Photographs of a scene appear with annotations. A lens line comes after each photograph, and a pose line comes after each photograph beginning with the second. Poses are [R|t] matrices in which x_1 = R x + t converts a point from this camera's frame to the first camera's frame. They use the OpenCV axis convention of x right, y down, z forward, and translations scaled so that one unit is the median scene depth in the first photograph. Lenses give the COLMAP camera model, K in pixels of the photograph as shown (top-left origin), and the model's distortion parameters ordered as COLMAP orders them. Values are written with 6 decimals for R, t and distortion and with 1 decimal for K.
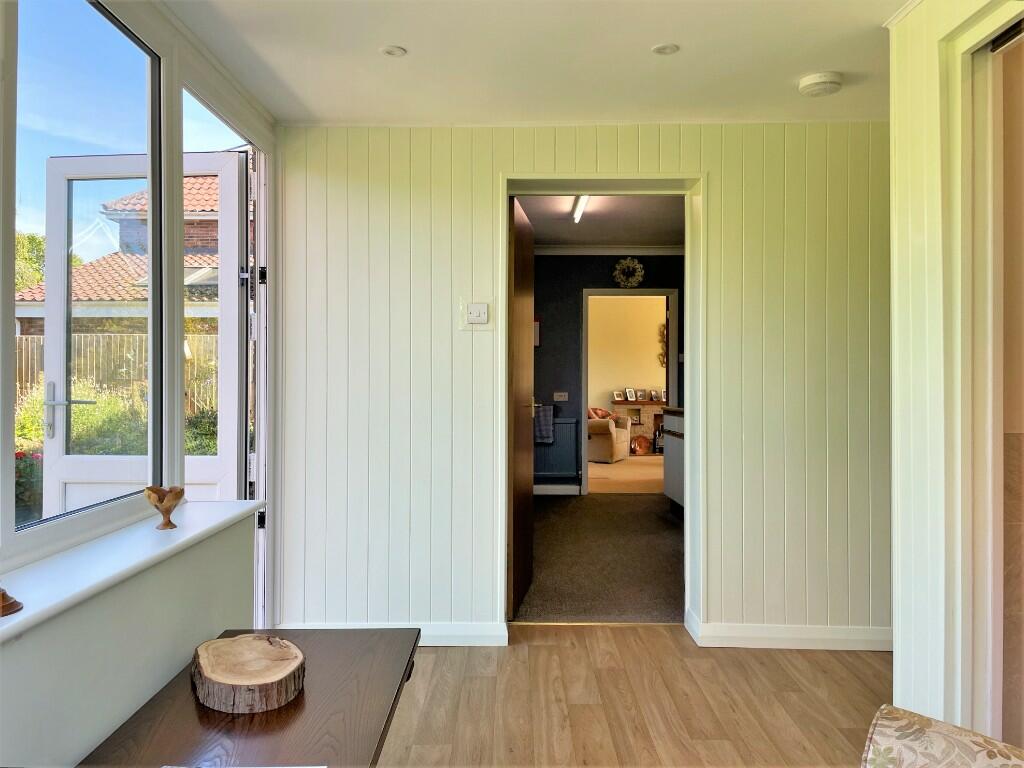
lens RADIAL K [[771.6, 0, 508.8], [0, 771.6, 385.2], [0, 0, 1]] dist [0.049423, -0.028870]
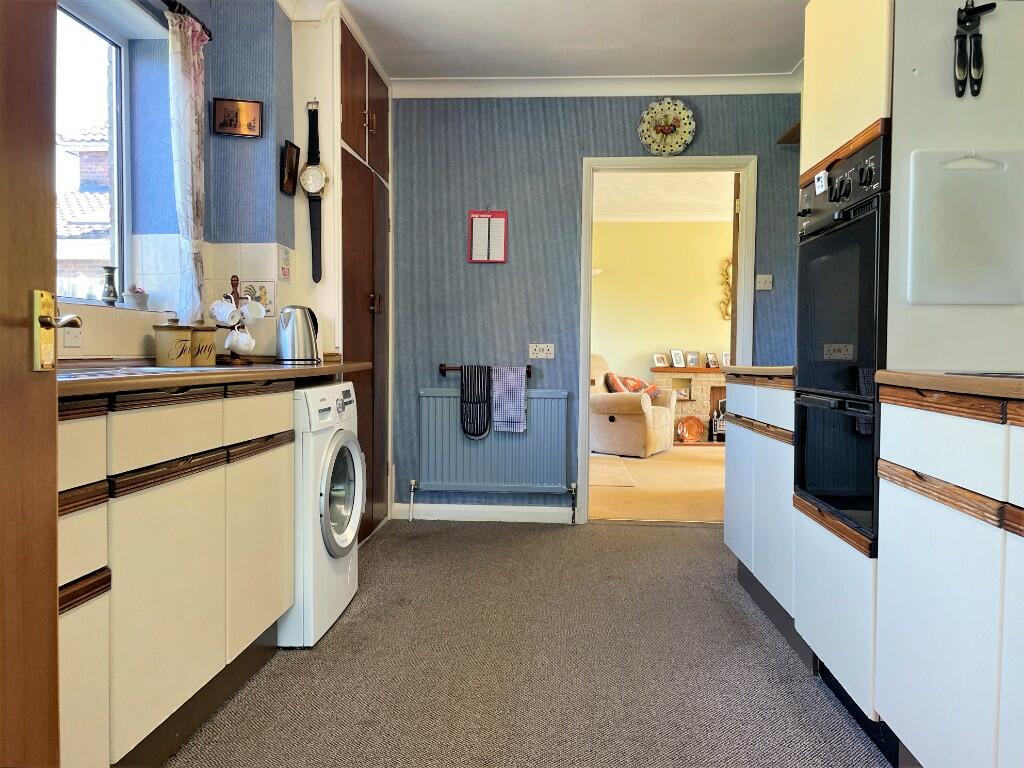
lens RADIAL K [[771.6, 0, 507.1], [0, 771.6, 387.0], [0, 0, 1]] dist [0.049423, -0.028870]
pose [[0.997030, 0.010636, -0.076279, 0.062956], [-0.007847, 0.999293, 0.036774, 0.014963], [0.076616, -0.036066, 0.996408, 0.316275]]
